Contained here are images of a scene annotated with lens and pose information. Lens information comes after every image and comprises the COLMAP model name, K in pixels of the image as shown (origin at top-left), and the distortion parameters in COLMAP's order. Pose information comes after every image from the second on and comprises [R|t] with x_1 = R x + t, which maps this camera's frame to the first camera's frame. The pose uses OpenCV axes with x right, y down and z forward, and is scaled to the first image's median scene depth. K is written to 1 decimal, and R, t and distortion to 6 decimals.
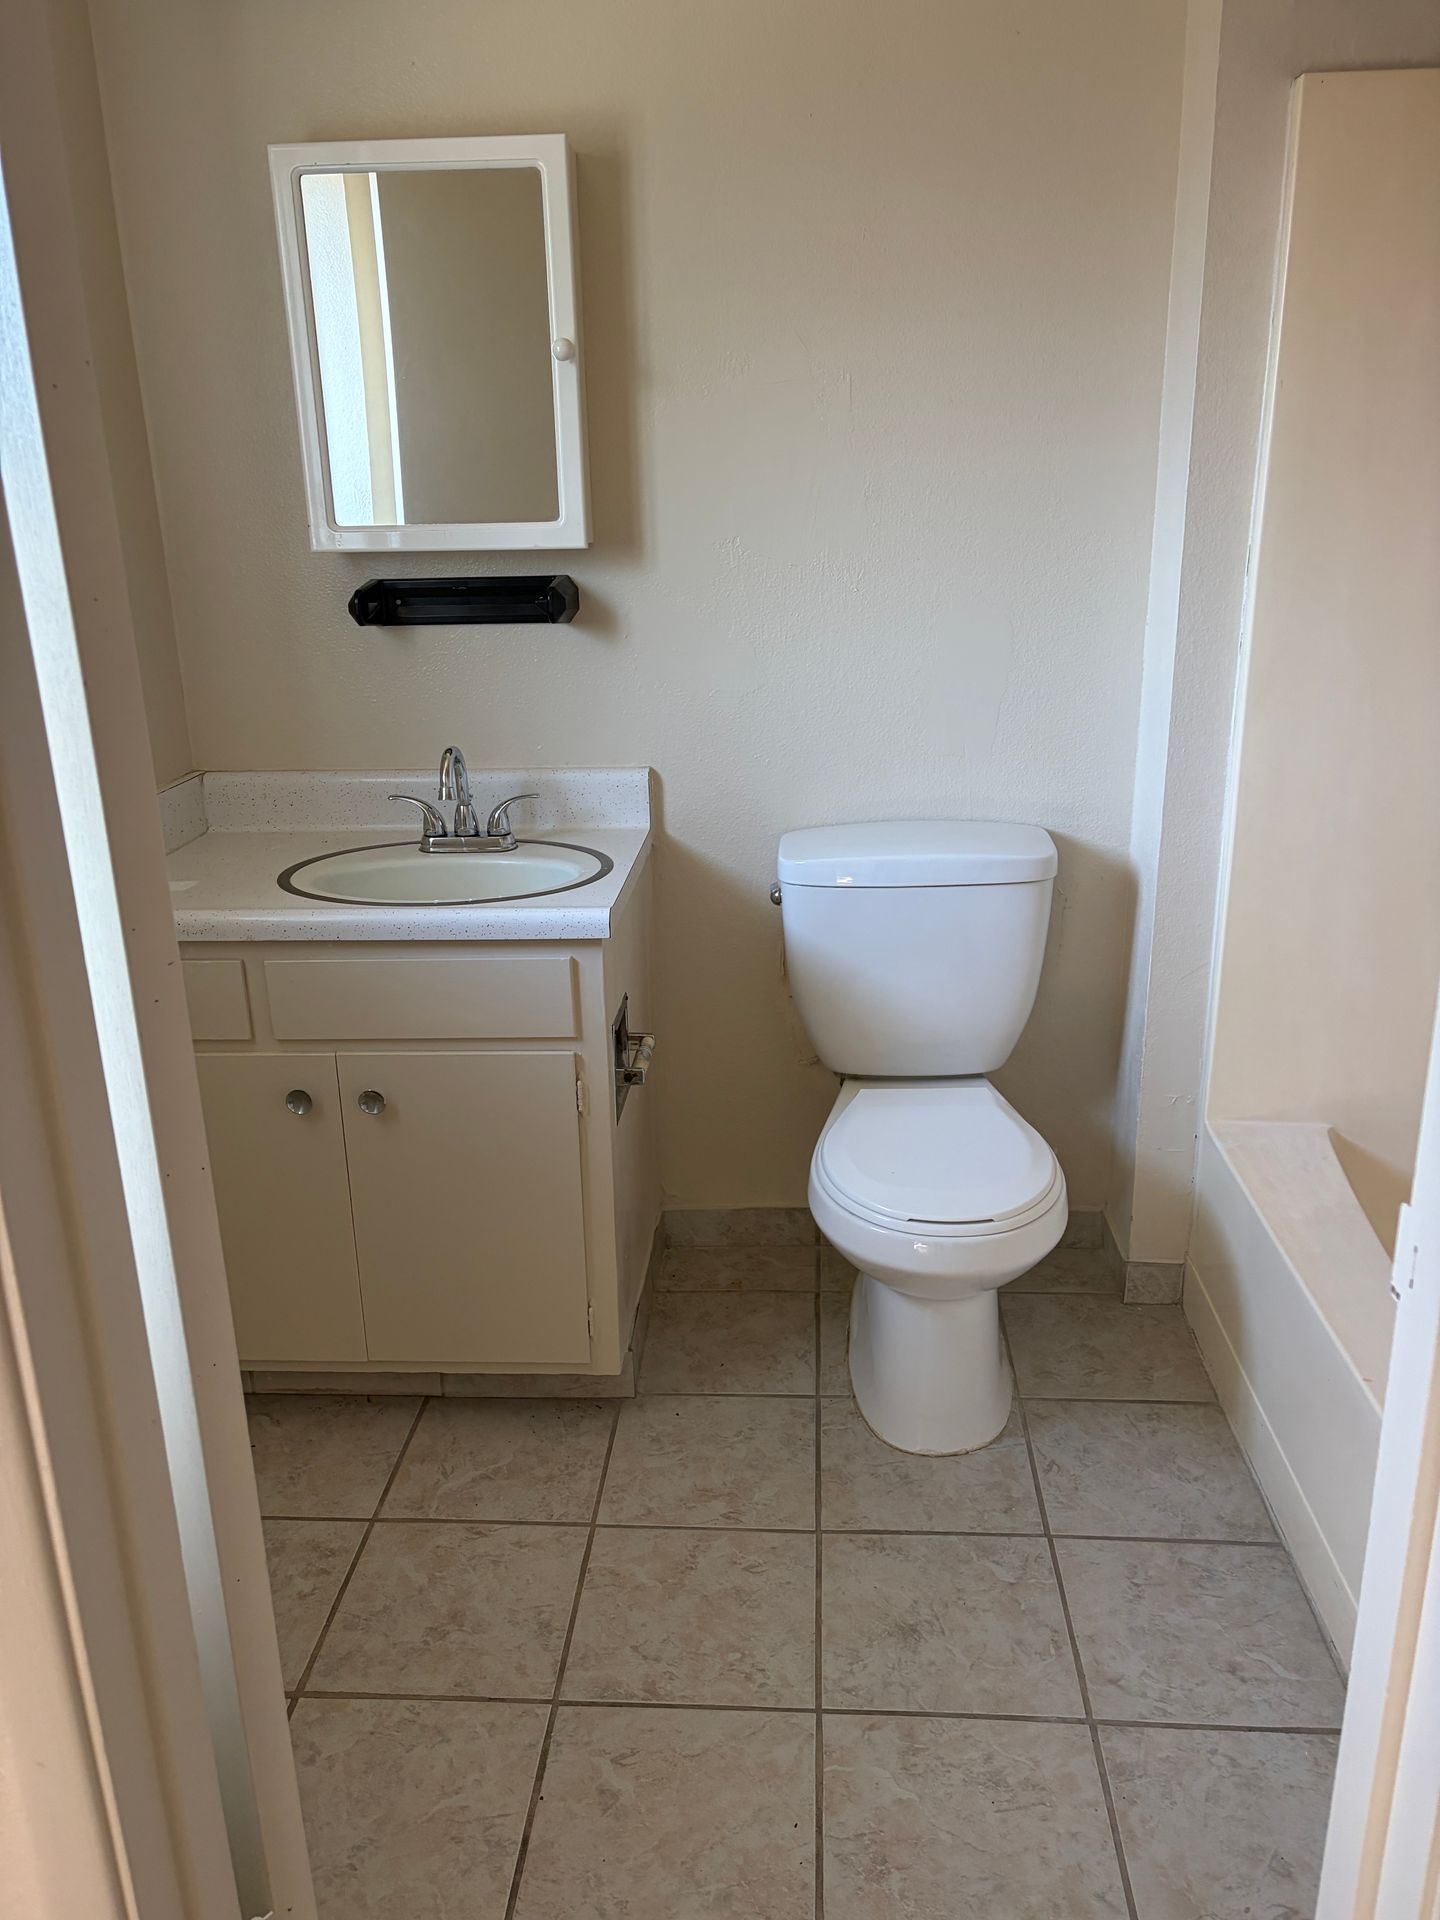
lens RADIAL K [[1425.4, 0, 725.3], [0, 1425.4, 954.5], [0, 0, 1]] dist [0.065057, -0.087864]
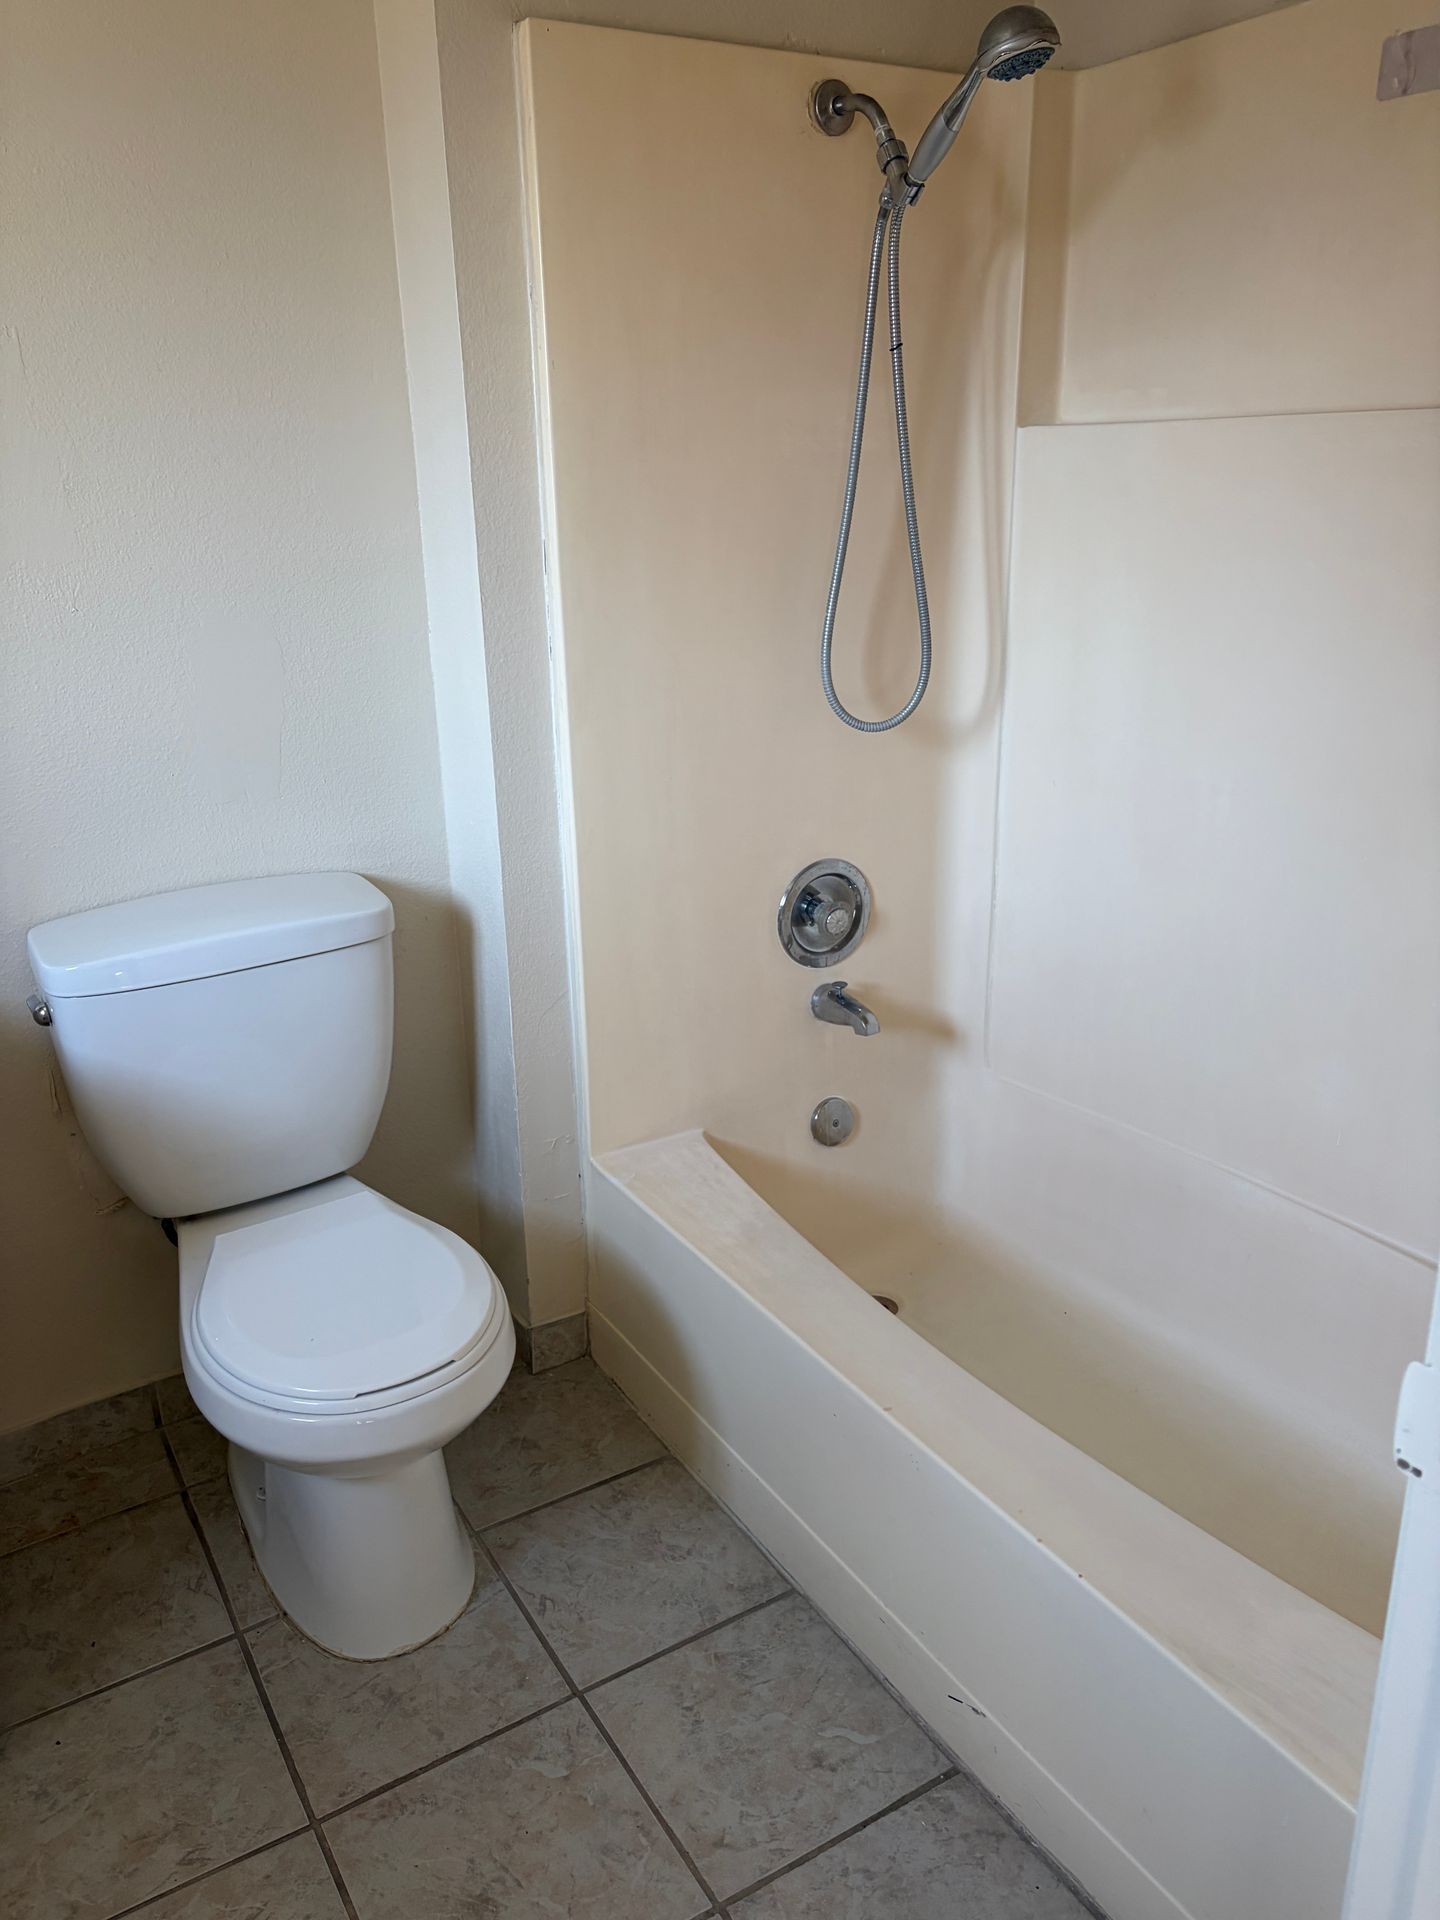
lens RADIAL K [[1425.4, 0, 725.3], [0, 1425.4, 954.5], [0, 0, 1]] dist [0.065057, -0.087864]
pose [[0.823062, -0.177424, 0.539528, -0.084499], [0.177059, 0.982768, 0.053075, -0.057505], [-0.539648, 0.051844, 0.840293, 0.193436]]
